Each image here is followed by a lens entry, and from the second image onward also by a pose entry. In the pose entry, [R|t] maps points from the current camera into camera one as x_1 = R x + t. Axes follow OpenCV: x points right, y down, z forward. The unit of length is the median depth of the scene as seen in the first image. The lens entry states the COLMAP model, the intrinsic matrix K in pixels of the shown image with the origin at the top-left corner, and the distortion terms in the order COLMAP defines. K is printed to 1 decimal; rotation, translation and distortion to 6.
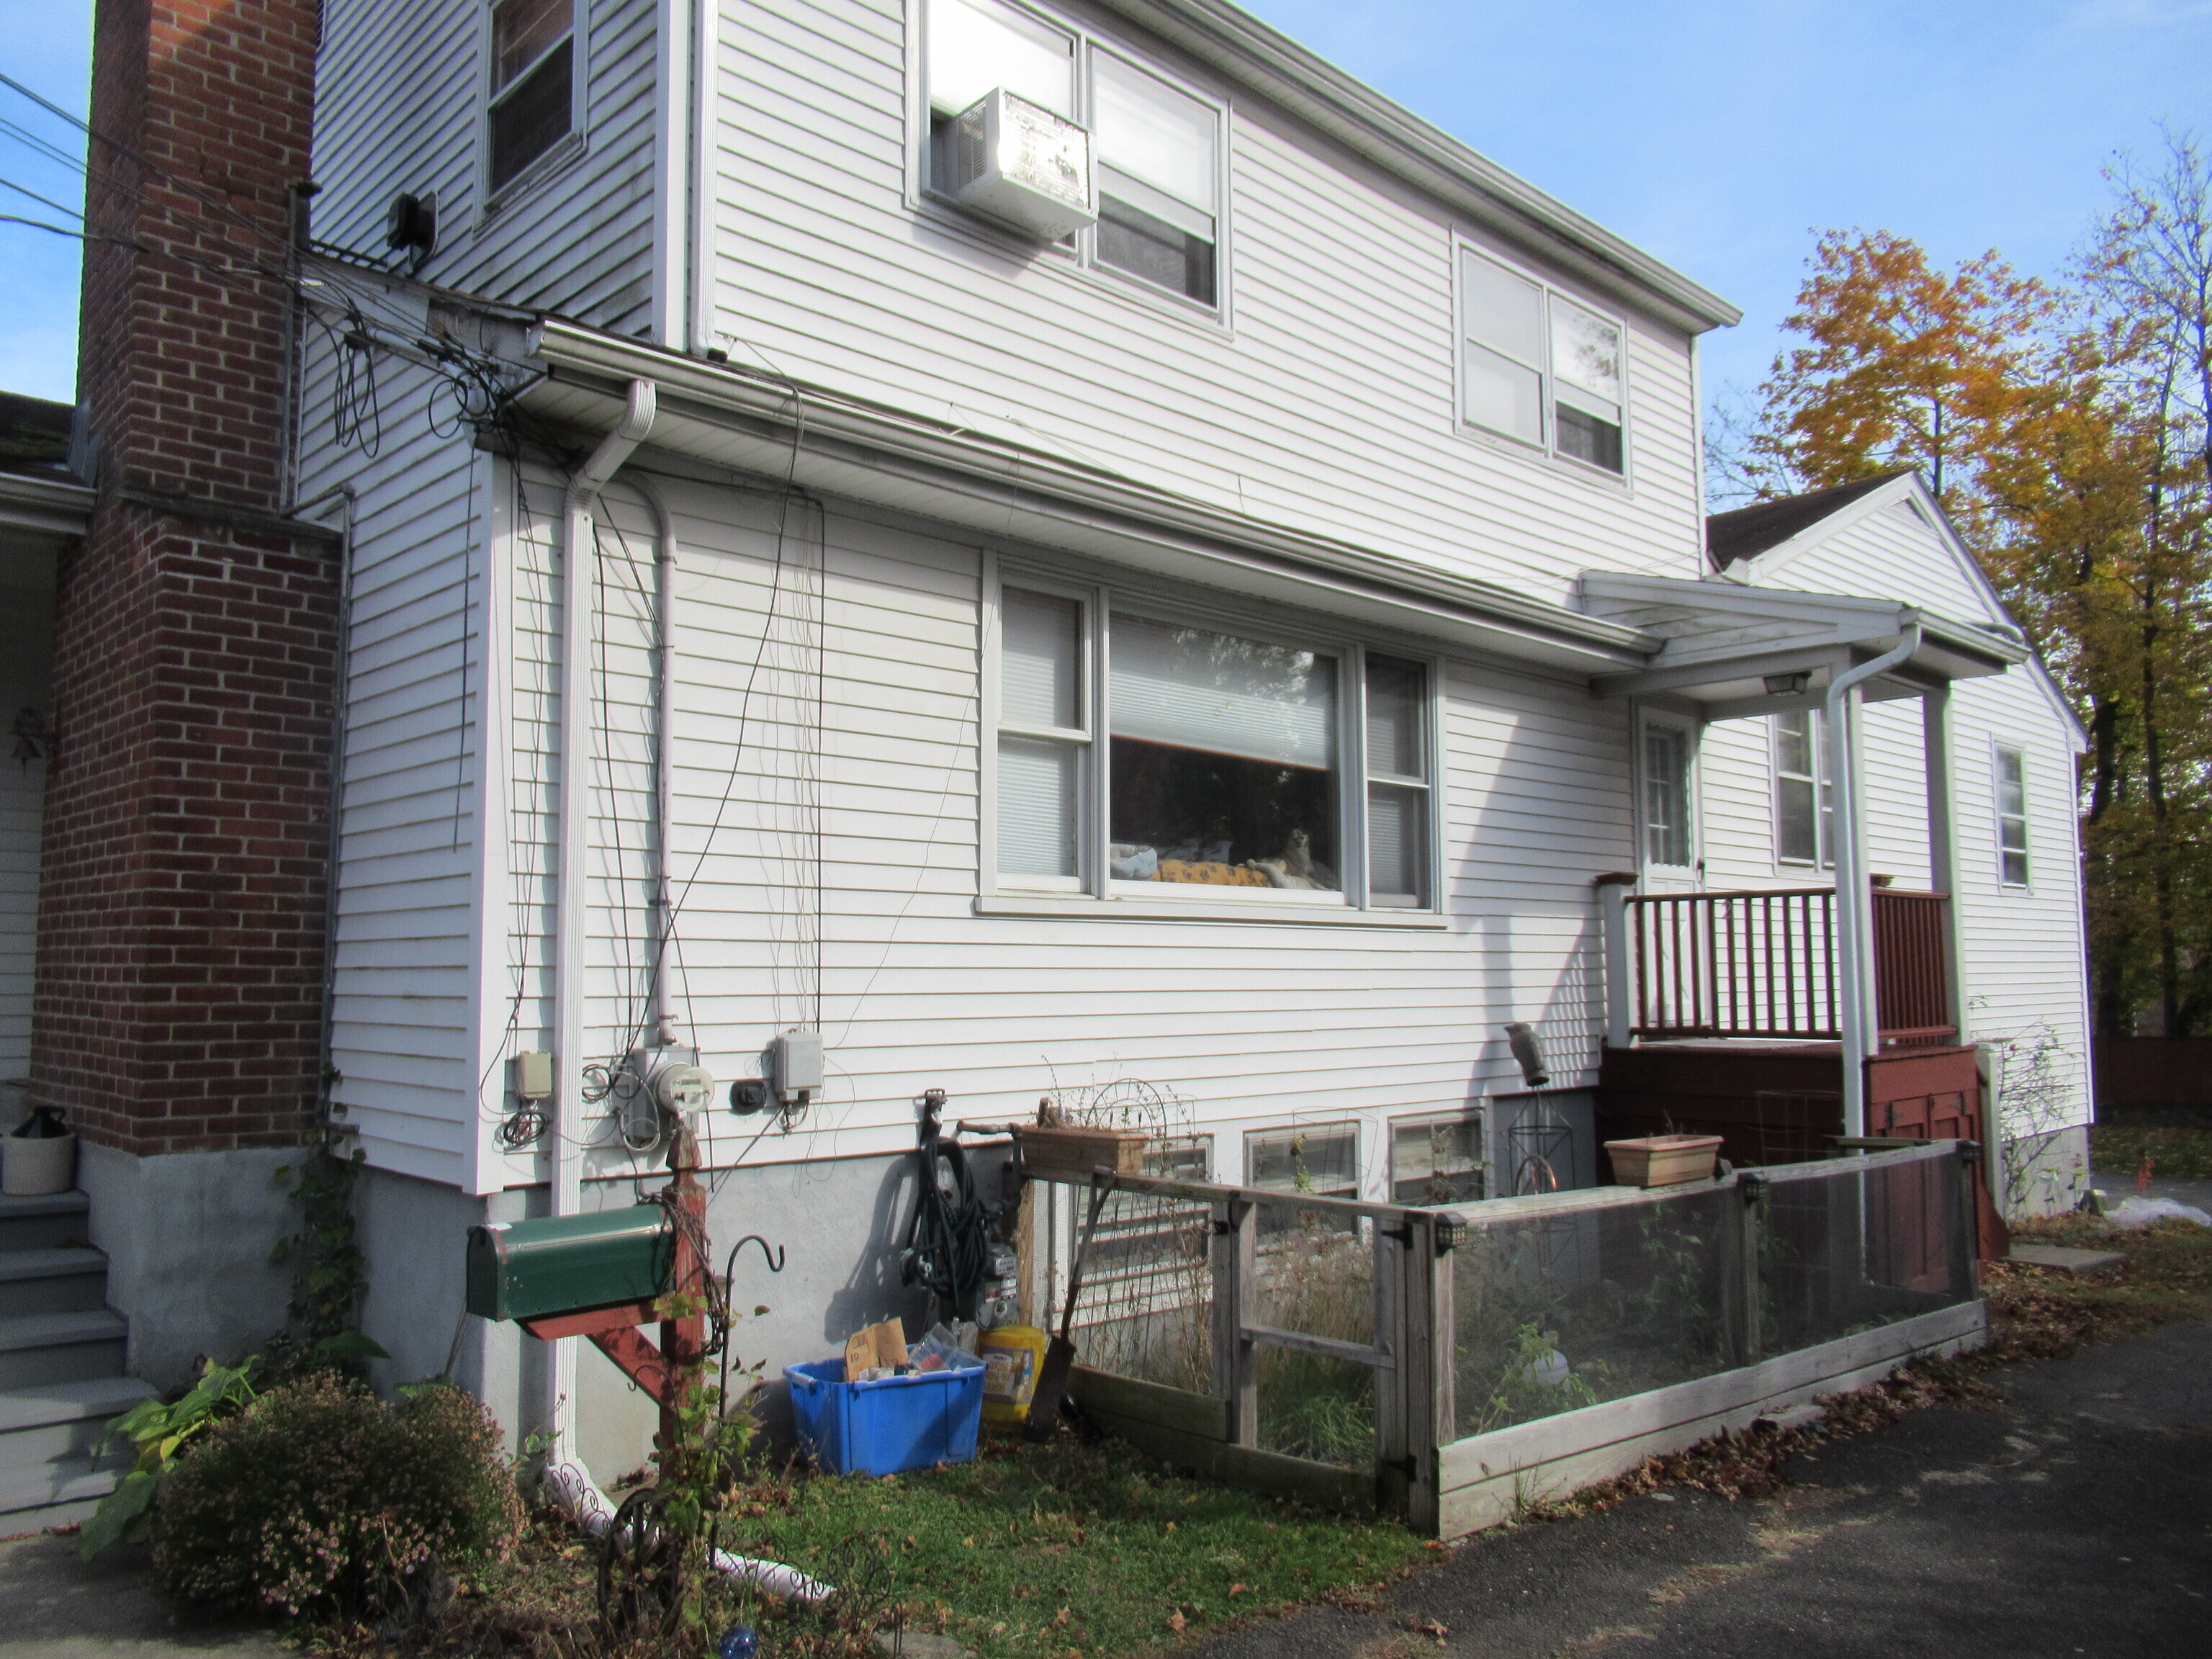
lens RADIAL K [[1636.9, 0, 1097.8], [0, 1636.9, 837.9], [0, 0, 1]] dist [-0.001806, -0.001333]
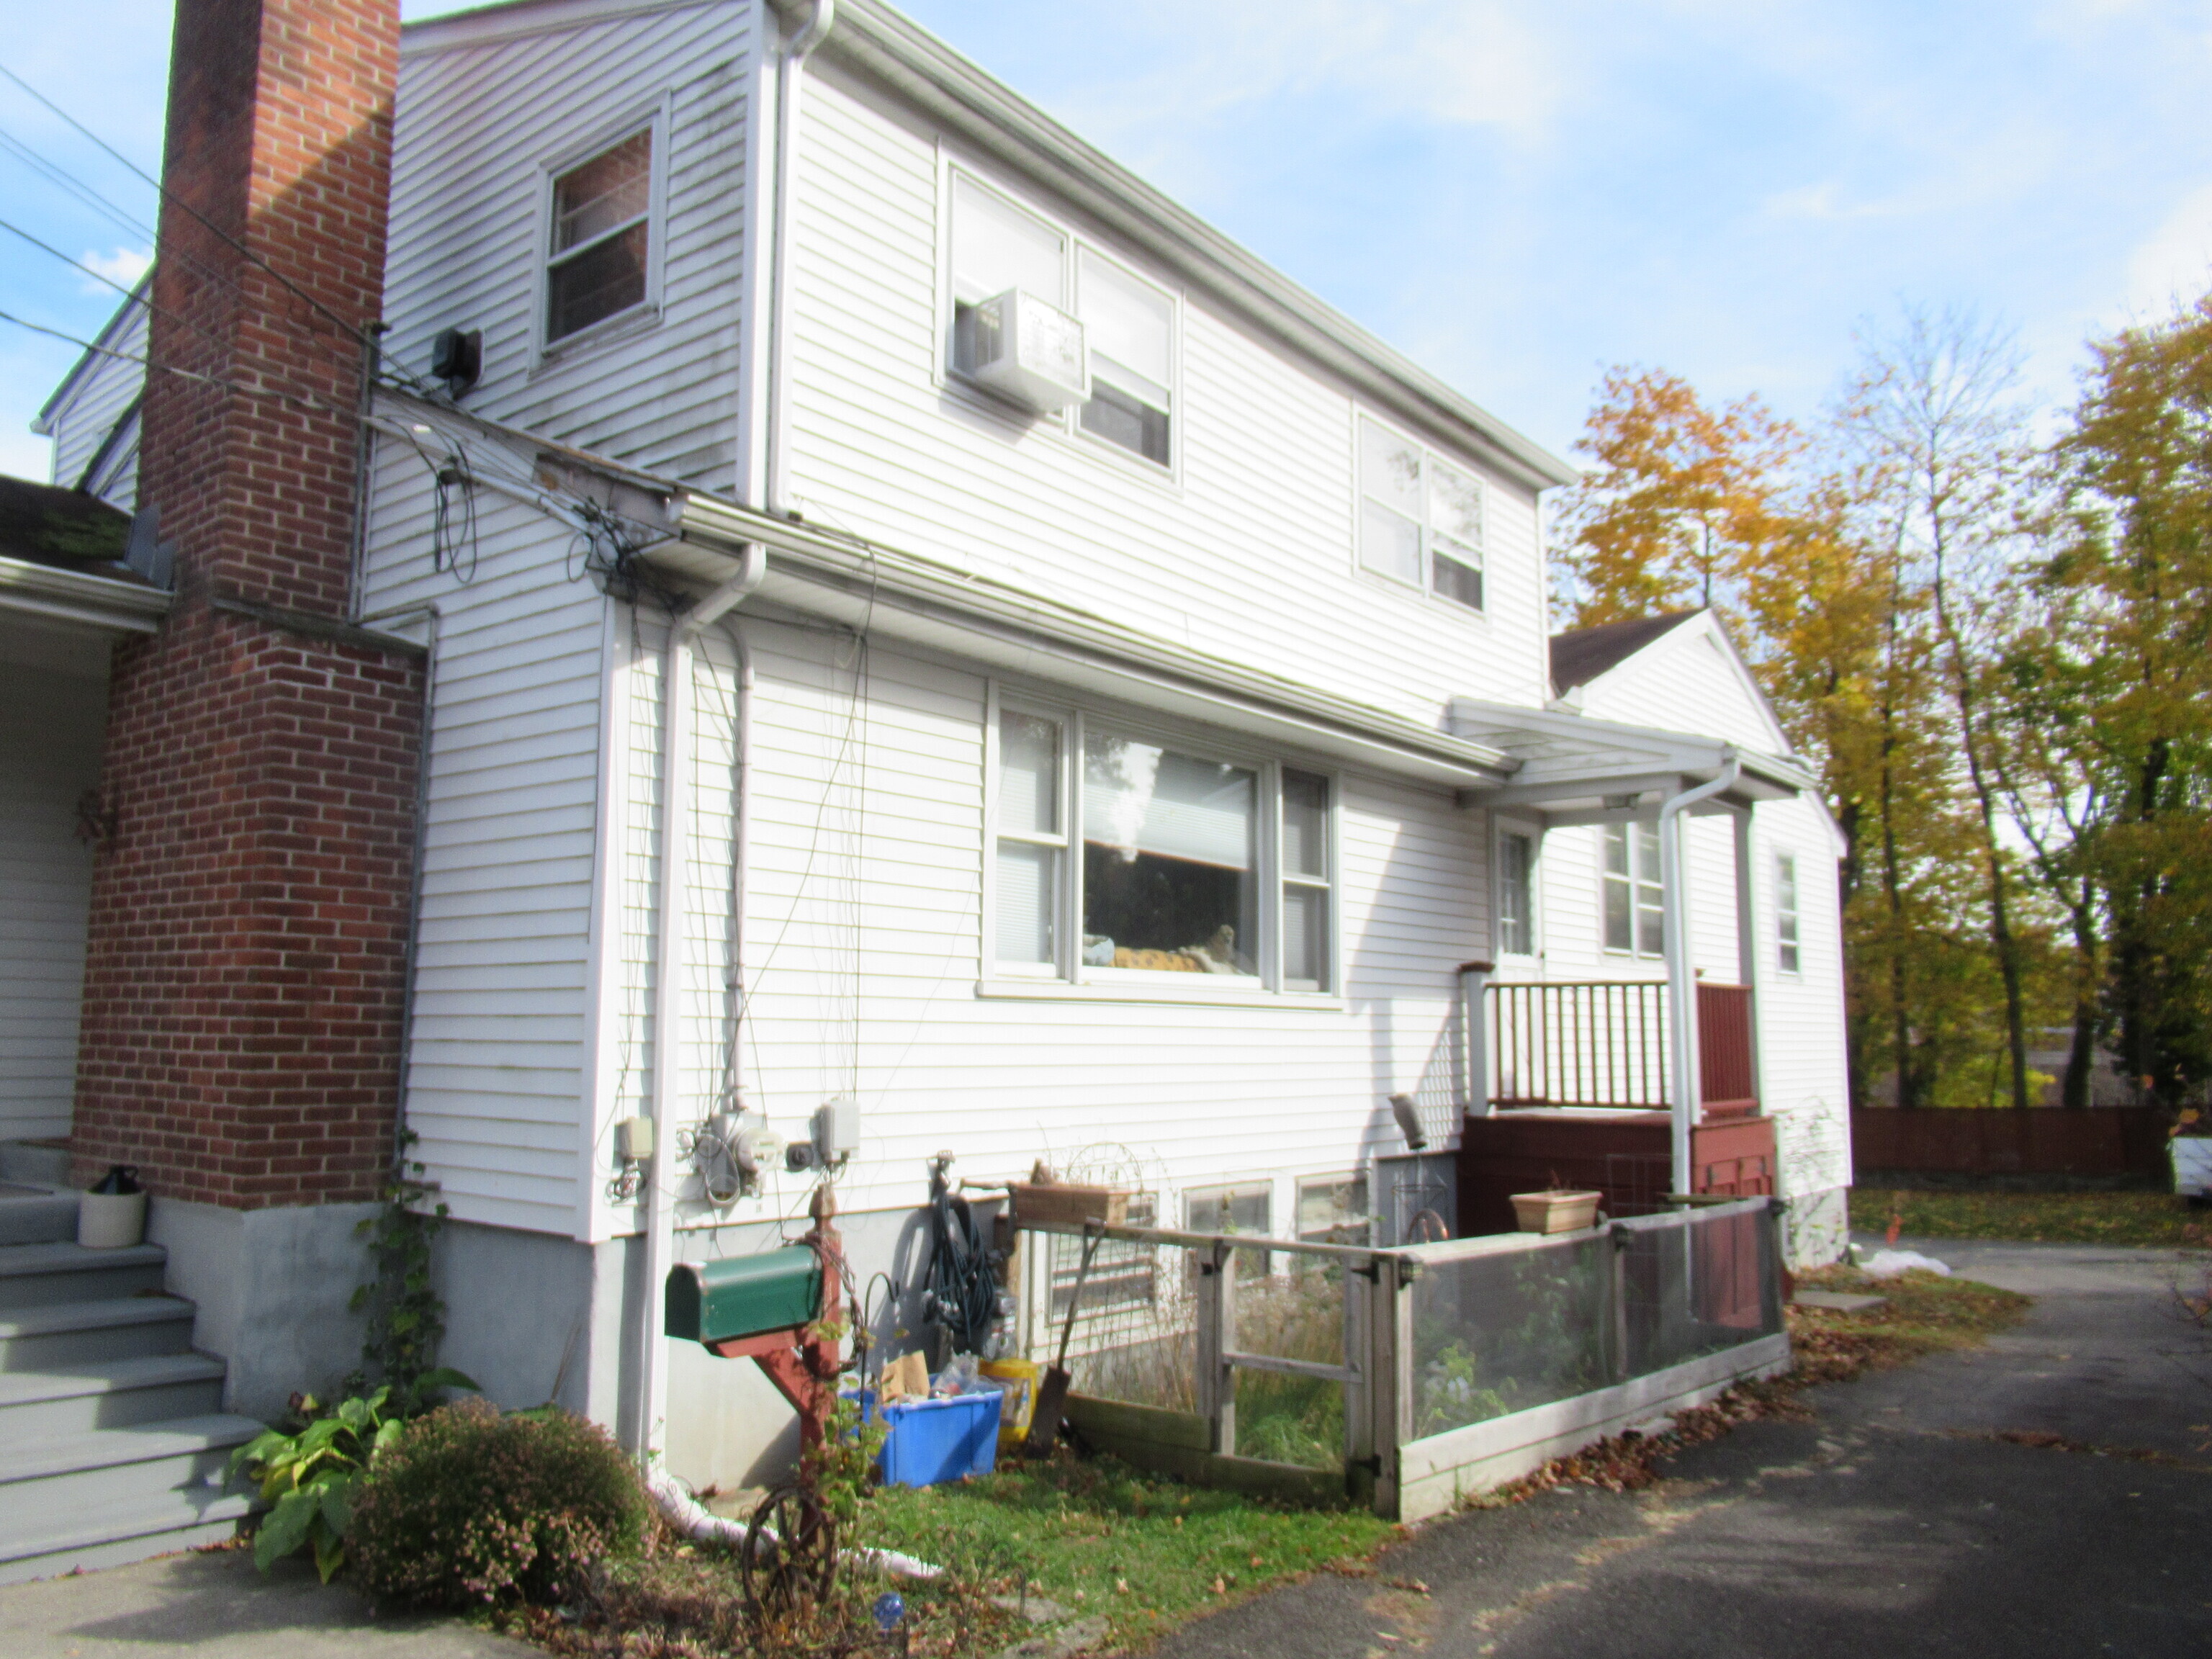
lens RADIAL K [[1636.9, 0, 1097.8], [0, 1636.9, 837.9], [0, 0, 1]] dist [-0.001806, -0.001333]
pose [[0.991384, 0.026630, 0.128254, -0.147833], [-0.021762, 0.998994, -0.039208, -0.022780], [-0.129169, 0.036079, 0.990966, -0.156561]]
